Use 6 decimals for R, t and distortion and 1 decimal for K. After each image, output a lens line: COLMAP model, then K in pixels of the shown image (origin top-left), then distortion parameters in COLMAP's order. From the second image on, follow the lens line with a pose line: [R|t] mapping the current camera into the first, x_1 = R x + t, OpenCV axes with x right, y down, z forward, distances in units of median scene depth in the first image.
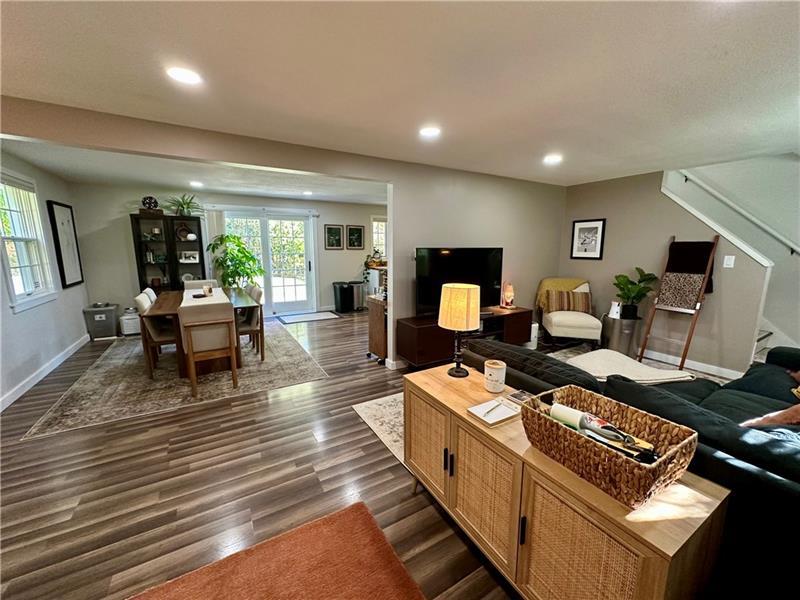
lens RADIAL K [[320.1, 0, 400.0], [0, 320.1, 300.0], [0, 0, 1]] dist [-0.003407, 0.000676]
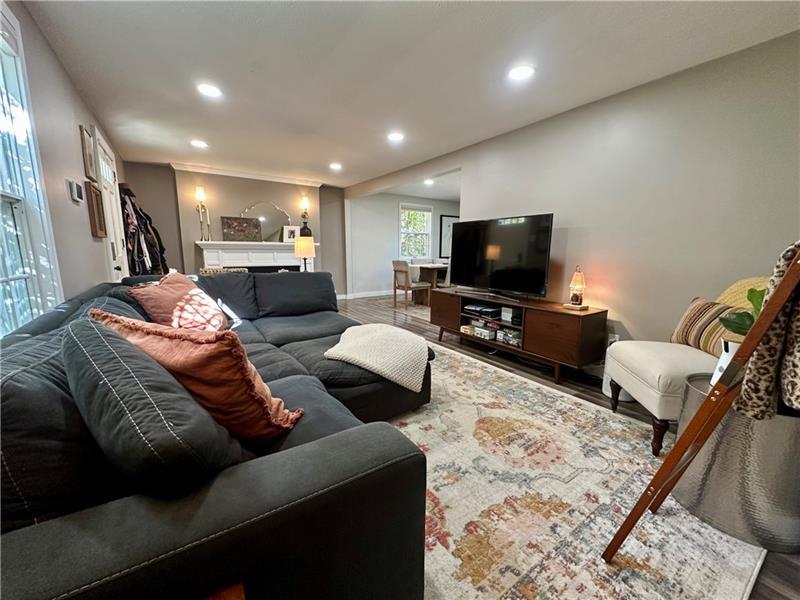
lens RADIAL K [[320.1, 0, 400.0], [0, 320.1, 300.0], [0, 0, 1]] dist [-0.003407, 0.000676]
pose [[0.063649, 0.154280, -0.985975, 1.220728], [-0.173811, 0.974592, 0.141279, -0.025284], [0.982720, 0.162381, 0.088848, 0.785485]]
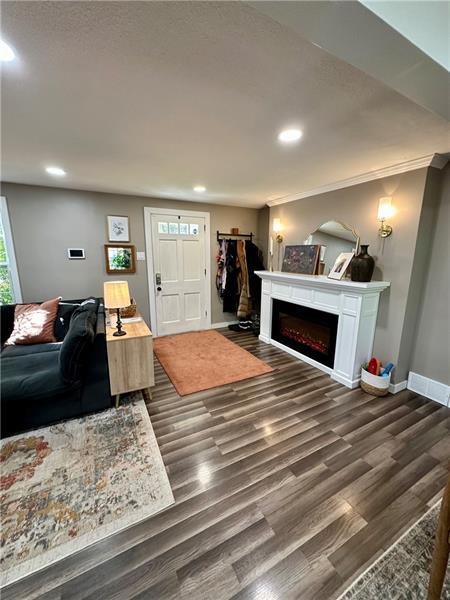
lens RADIAL K [[240.1, 0, 225.6], [0, 240.1, 300.2], [0, 0, 1]] dist [-0.003407, 0.000676]
pose [[-0.998611, -0.017311, 0.049754, -0.242337], [0.001572, 0.934254, 0.356605, -0.215970], [-0.052656, 0.356188, -0.932930, 1.153835]]
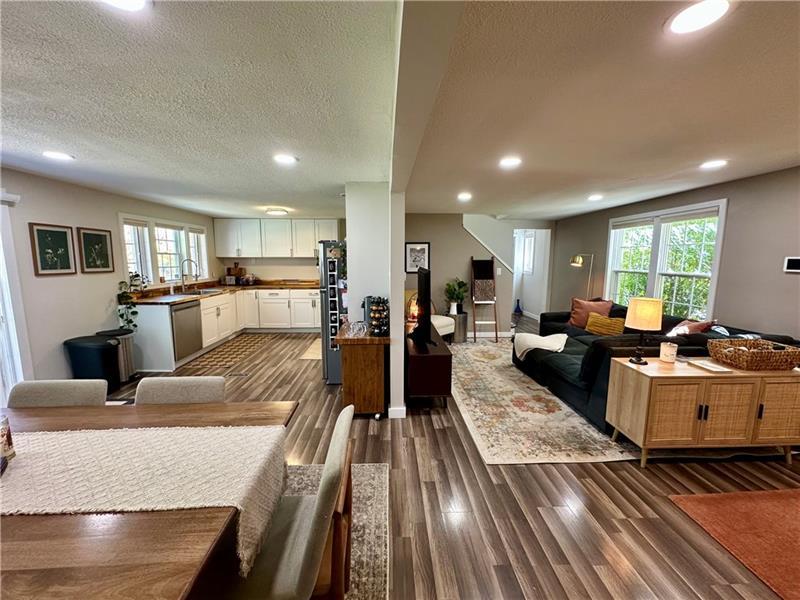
lens RADIAL K [[320.1, 0, 400.0], [0, 320.1, 300.0], [0, 0, 1]] dist [-0.003407, 0.000676]
pose [[0.476775, -0.117627, 0.871120, -0.815529], [0.147793, 0.987626, 0.052470, -0.144109], [-0.866512, 0.103729, 0.488260, 0.656962]]
